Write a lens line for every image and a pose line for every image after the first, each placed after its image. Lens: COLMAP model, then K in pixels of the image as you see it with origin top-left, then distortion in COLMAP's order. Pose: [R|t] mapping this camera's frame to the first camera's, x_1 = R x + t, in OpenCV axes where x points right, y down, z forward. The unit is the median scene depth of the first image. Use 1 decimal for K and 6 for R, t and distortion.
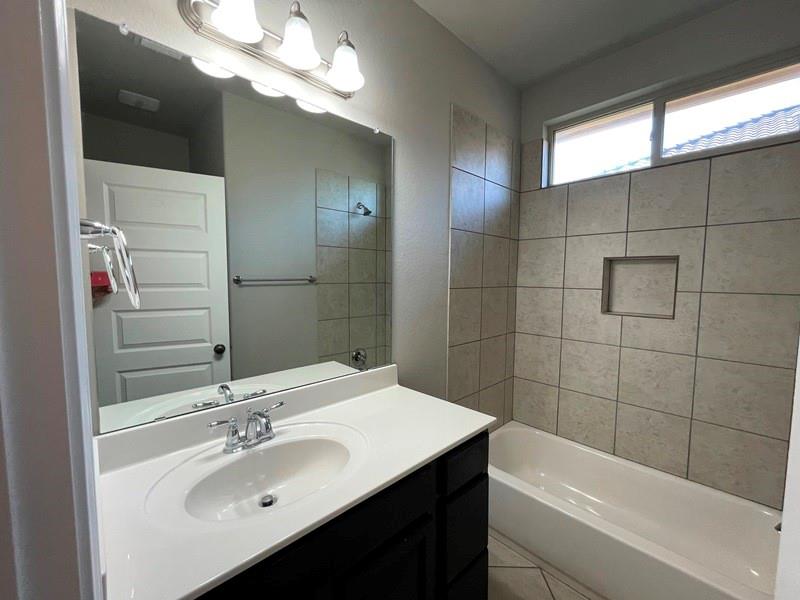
lens RADIAL K [[329.1, 0, 398.0], [0, 329.1, 301.2], [0, 0, 1]] dist [-0.002013, 0.000143]
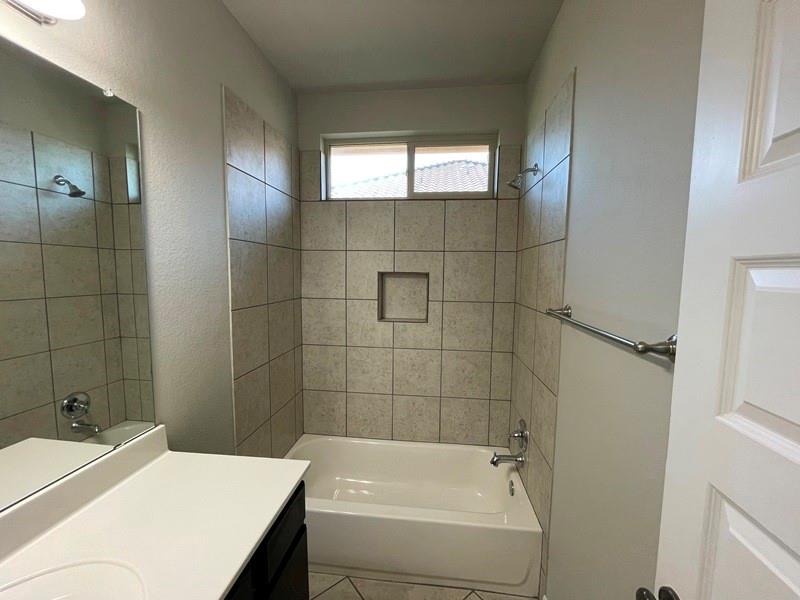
lens RADIAL K [[329.1, 0, 401.4], [0, 329.1, 300.6], [0, 0, 1]] dist [-0.002013, 0.000143]
pose [[0.764570, -0.055972, 0.642106, -0.044857], [0.040629, 0.998426, 0.038654, -0.073436], [-0.643259, -0.003466, 0.765641, 0.079625]]
